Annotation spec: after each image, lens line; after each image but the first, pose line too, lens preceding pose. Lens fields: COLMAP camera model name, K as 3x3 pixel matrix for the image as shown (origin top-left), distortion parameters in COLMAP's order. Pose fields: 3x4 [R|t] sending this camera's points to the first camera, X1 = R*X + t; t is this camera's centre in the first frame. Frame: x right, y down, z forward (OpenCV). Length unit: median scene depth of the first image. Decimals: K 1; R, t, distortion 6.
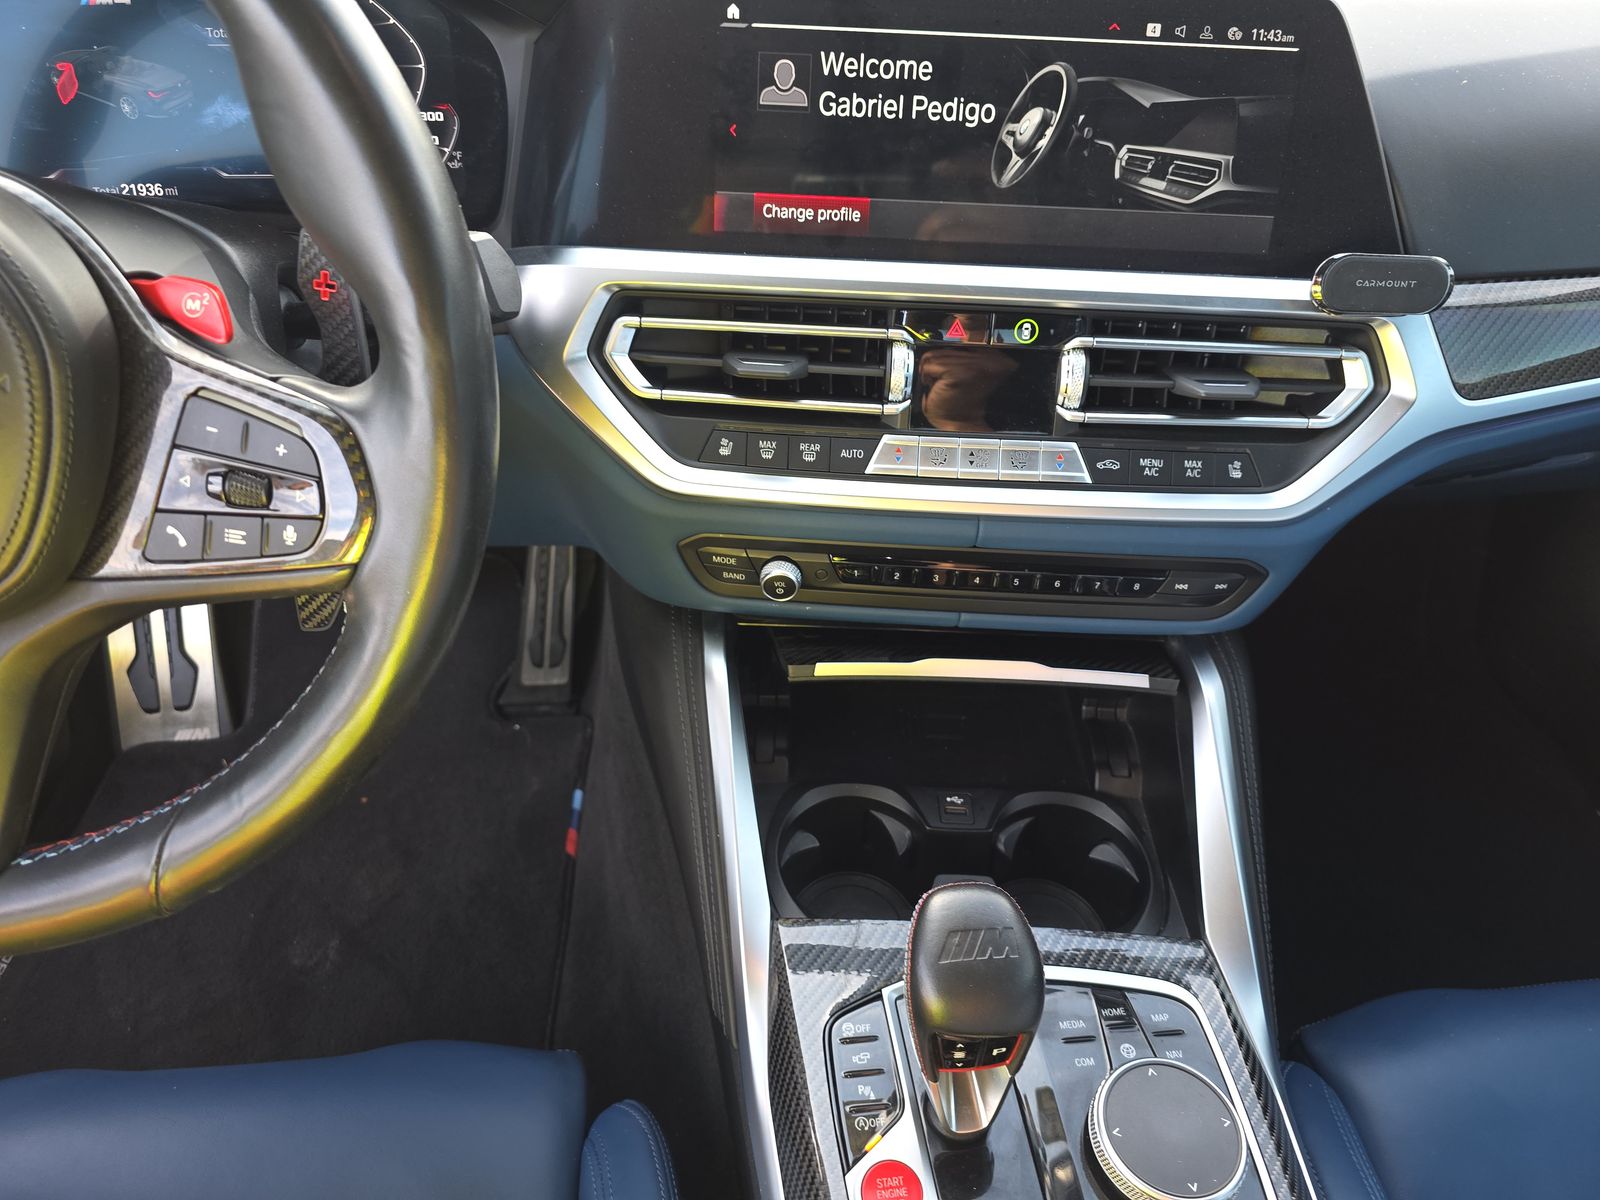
lens RADIAL K [[1058.3, 0, 794.2], [0, 1058.3, 590.4], [0, 0, 1]] dist [0.033790, -0.034485]
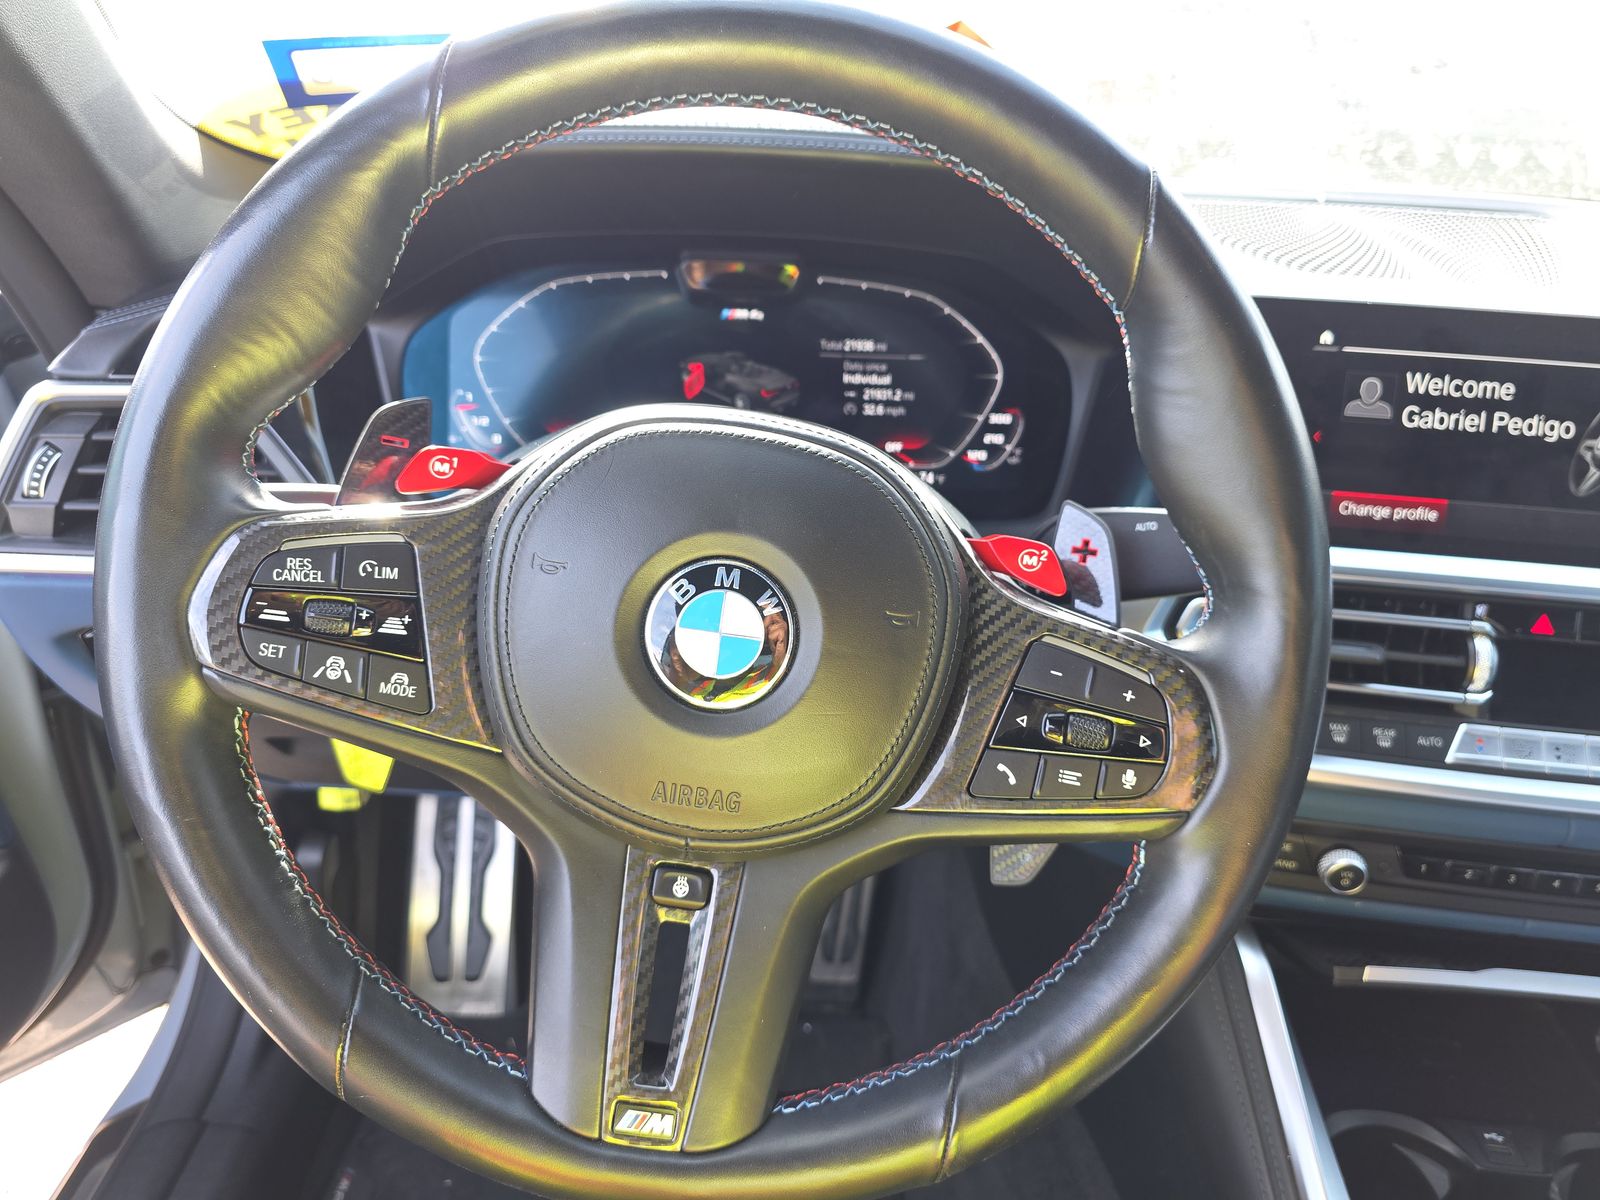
lens RADIAL K [[1074.6, 0, 799.8], [0, 1074.6, 607.5], [0, 0, 1]] dist [0.020968, -0.025460]
pose [[0.996348, 0.045272, -0.072391, -0.497309], [-0.062903, 0.962515, -0.263832, 0.056668], [0.057733, 0.267422, 0.961848, -0.036780]]
